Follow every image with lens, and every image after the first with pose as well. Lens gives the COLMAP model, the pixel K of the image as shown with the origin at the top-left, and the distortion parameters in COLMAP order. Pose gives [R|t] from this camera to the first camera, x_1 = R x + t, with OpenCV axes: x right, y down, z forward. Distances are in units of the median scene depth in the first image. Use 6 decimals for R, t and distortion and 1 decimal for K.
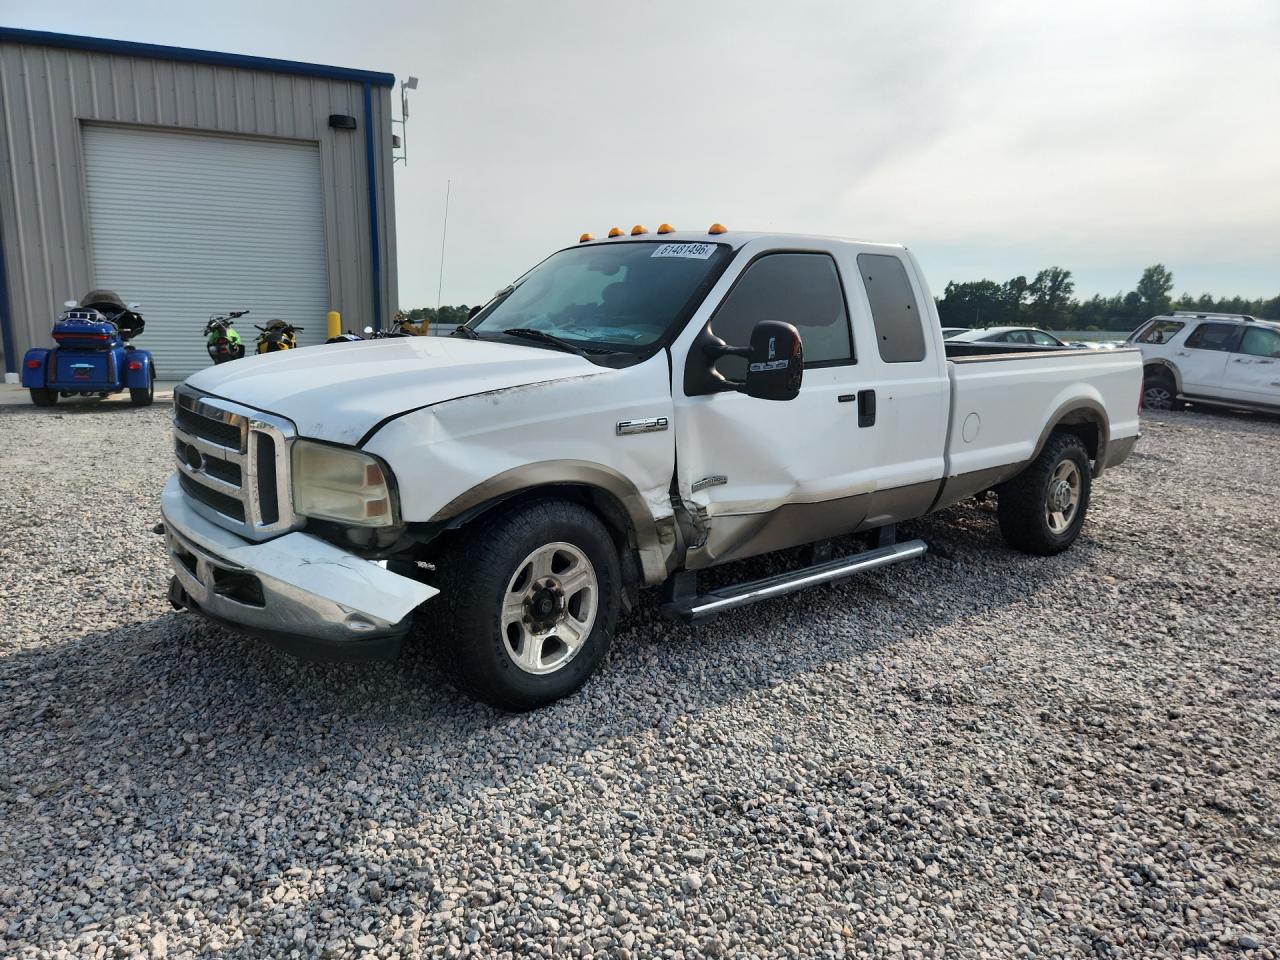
lens RADIAL K [[882.3, 0, 648.8], [0, 882.3, 475.1], [0, 0, 1]] dist [0.039453, -0.037852]
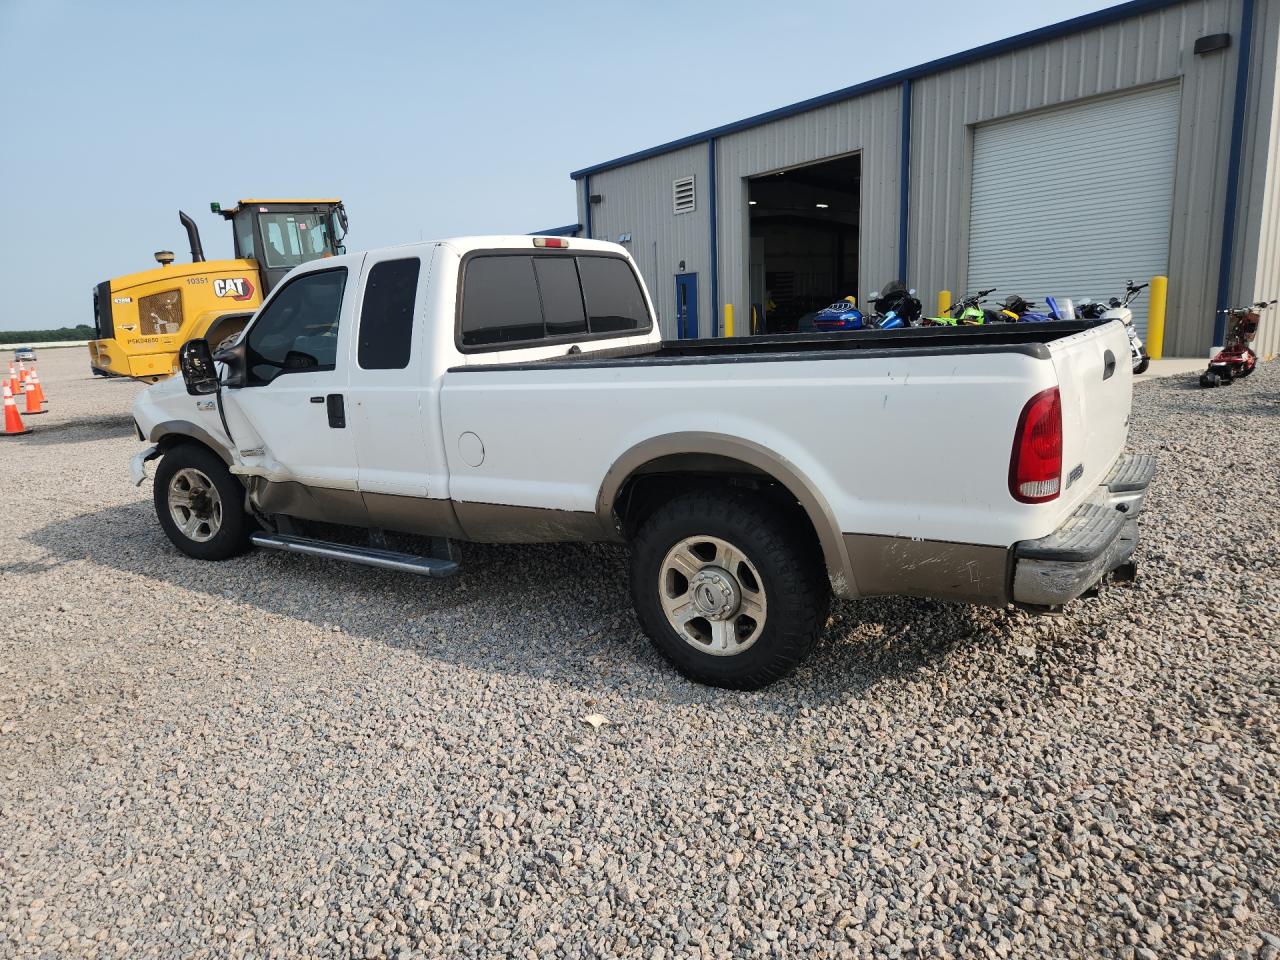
lens RADIAL K [[882.3, 0, 639.1], [0, 882.3, 483.0], [0, 0, 1]] dist [0.039453, -0.037852]
pose [[0.240426, 0.155526, -0.958127, 1.232961], [-0.105589, 0.985413, 0.133459, -0.153005], [0.964907, 0.069081, 0.253341, 0.962335]]
